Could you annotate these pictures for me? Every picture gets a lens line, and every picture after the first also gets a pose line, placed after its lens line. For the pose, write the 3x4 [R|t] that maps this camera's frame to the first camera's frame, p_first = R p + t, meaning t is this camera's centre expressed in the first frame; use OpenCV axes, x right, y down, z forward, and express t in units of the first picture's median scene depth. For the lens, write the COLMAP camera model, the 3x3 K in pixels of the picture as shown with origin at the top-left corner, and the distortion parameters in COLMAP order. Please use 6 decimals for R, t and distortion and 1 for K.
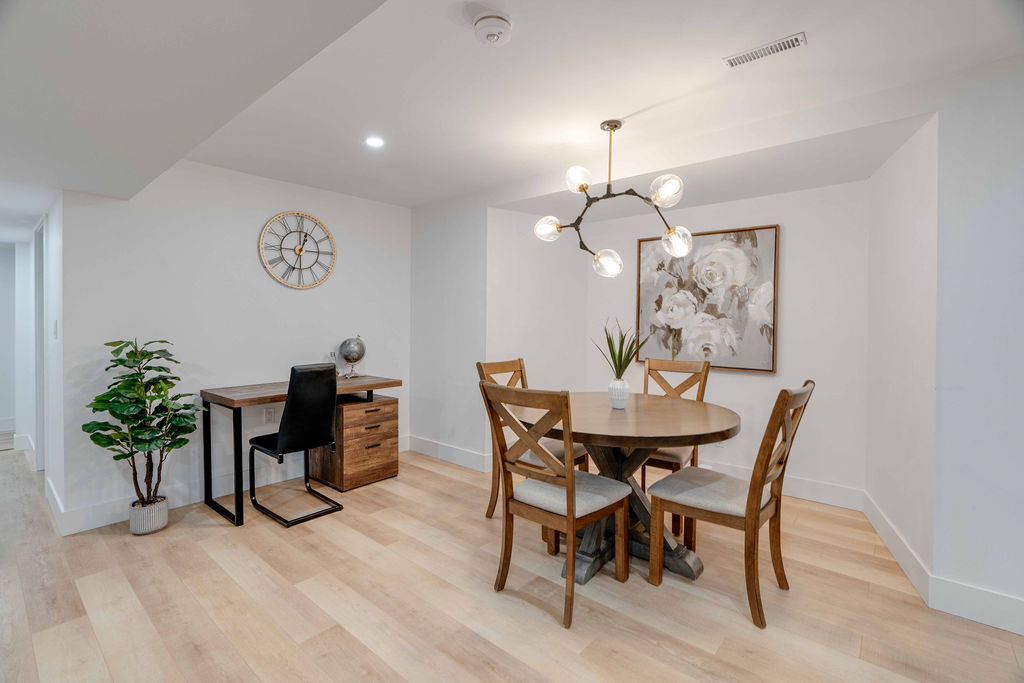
lens RADIAL K [[458.3, 0, 510.7], [0, 458.3, 329.3], [0, 0, 1]] dist [-0.011358, 0.002265]
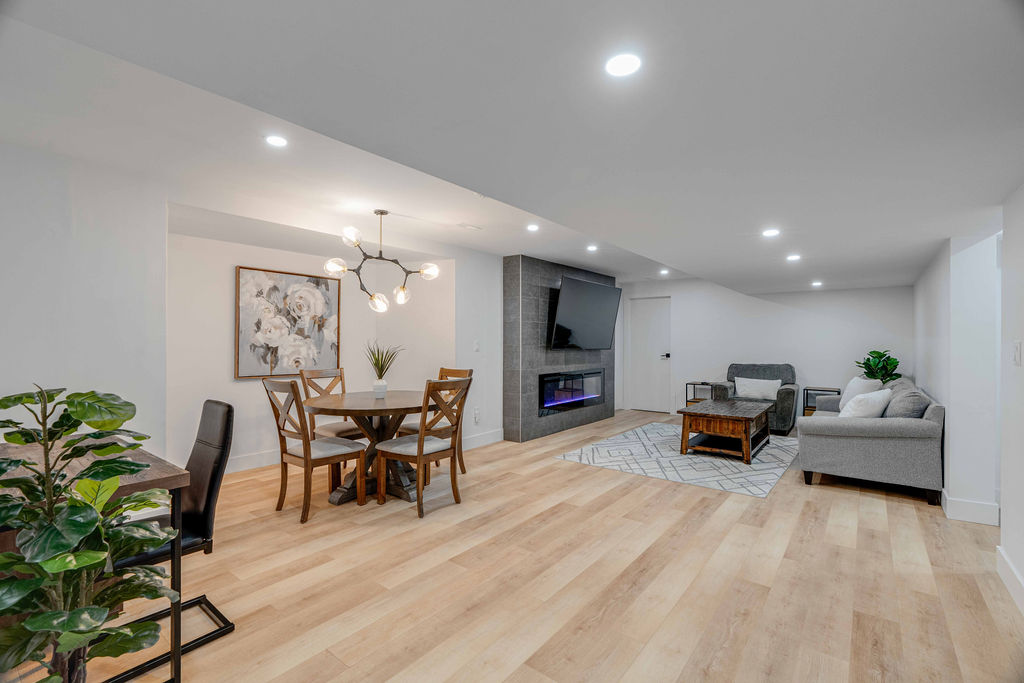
lens RADIAL K [[458.3, 0, 509.8], [0, 458.3, 344.2], [0, 0, 1]] dist [-0.011358, 0.002265]
pose [[-0.044638, -0.009081, 0.998962, -0.985958], [0.015415, 0.999833, 0.009778, -0.011993], [-0.998884, 0.015835, -0.044491, 0.479817]]
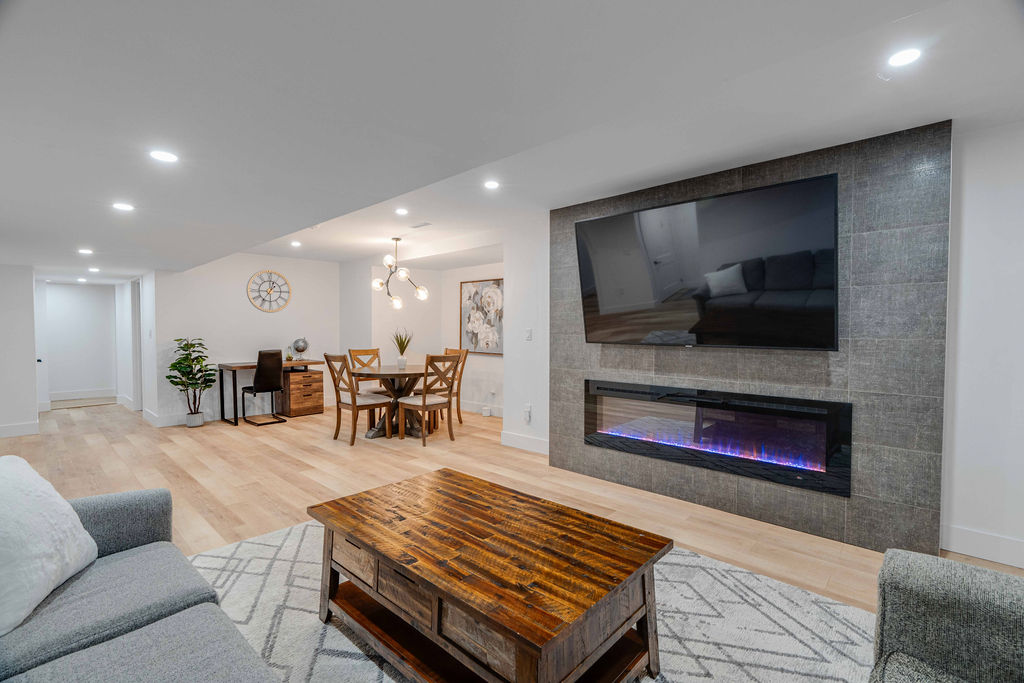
lens RADIAL K [[458.3, 0, 508.9], [0, 458.3, 341.5], [0, 0, 1]] dist [-0.011358, 0.002265]
pose [[0.999101, -0.002032, -0.042353, 0.635740], [0.002587, 0.999911, 0.013058, 0.010820], [0.042322, -0.013156, 0.999017, -0.884117]]
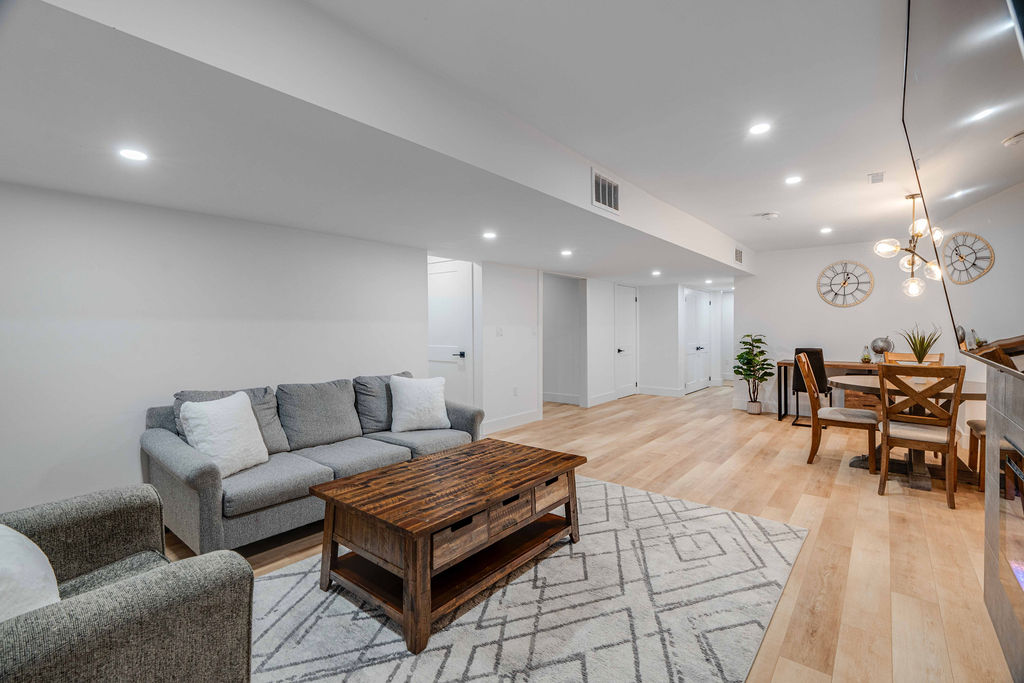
lens RADIAL K [[463.9, 0, 503.2], [0, 463.9, 331.5], [0, 0, 1]] dist [-0.010732, 0.000977]
pose [[0.019708, 0.007090, -0.999781, 1.301344], [-0.012574, 0.999898, 0.006843, 0.006293], [0.999727, 0.012436, 0.019795, -0.301077]]
